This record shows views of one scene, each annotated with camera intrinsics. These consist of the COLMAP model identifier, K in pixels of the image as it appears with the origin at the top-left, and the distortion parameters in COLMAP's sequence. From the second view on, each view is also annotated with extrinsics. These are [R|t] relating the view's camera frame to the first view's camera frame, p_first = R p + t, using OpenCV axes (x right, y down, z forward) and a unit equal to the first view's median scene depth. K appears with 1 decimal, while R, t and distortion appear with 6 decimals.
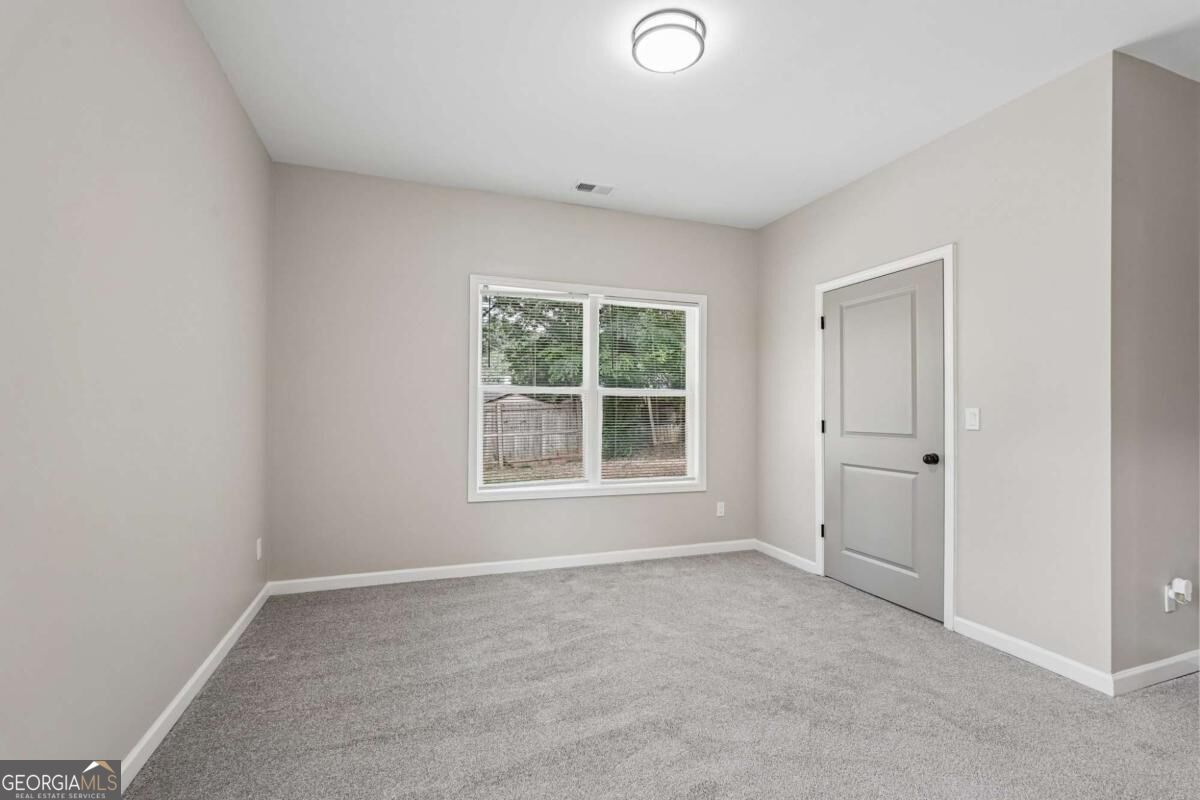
lens RADIAL K [[534.1, 0, 599.7], [0, 534.1, 401.3], [0, 0, 1]] dist [-0.008796, 0.007204]
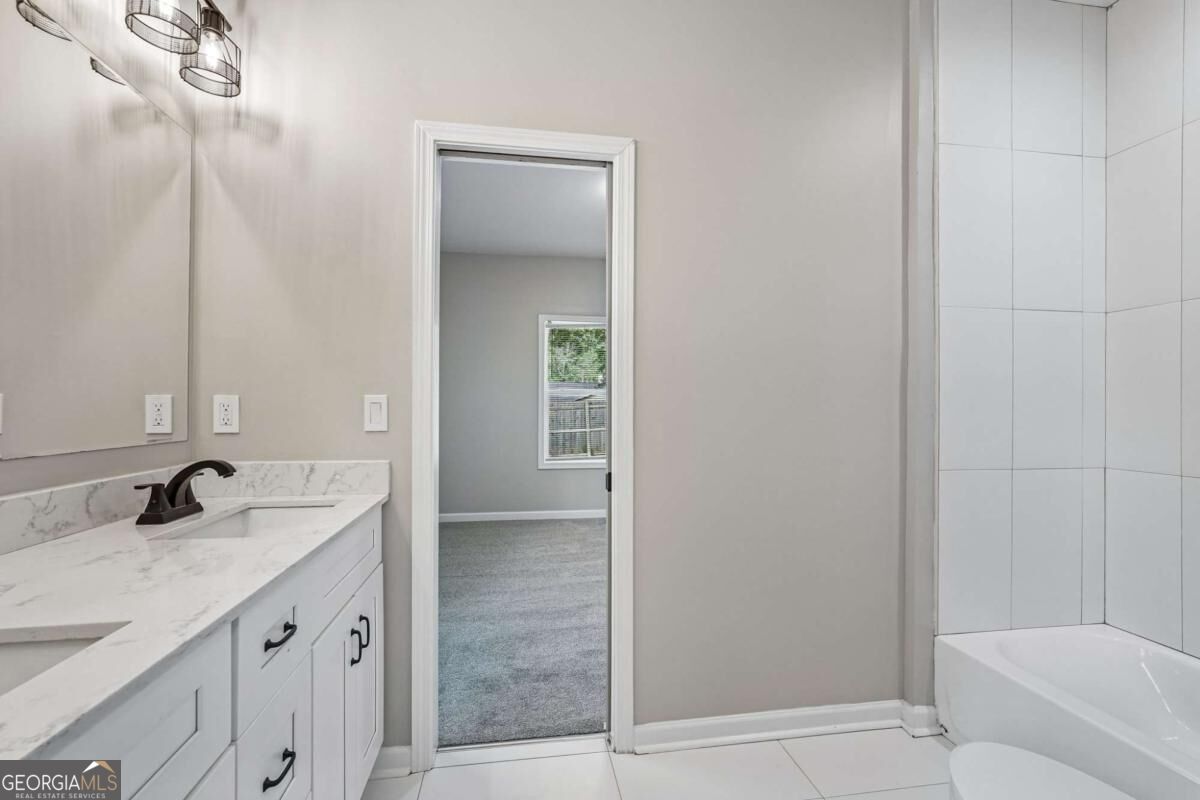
lens RADIAL K [[534.1, 0, 599.3], [0, 534.1, 401.7], [0, 0, 1]] dist [-0.008796, 0.007204]
pose [[0.983269, -0.003785, -0.182119, 0.191485], [0.004745, 0.999977, 0.004838, -0.003979], [0.182096, -0.005621, 0.983265, -0.425414]]
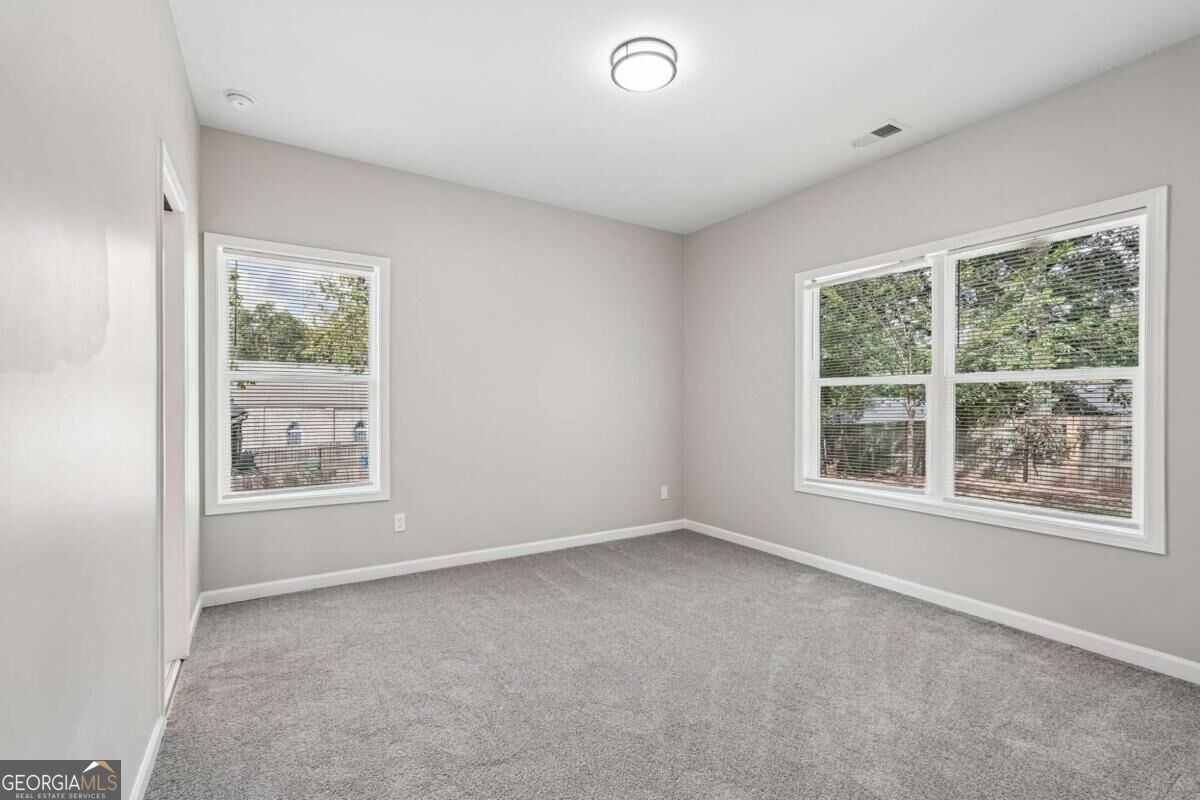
lens RADIAL K [[534.1, 0, 600.0], [0, 534.1, 406.7], [0, 0, 1]] dist [-0.008796, 0.007204]
pose [[0.217941, 0.004741, -0.975950, 0.703816], [0.013398, 0.999879, 0.007850, 0.009824], [0.975870, -0.014786, 0.217851, 0.399976]]
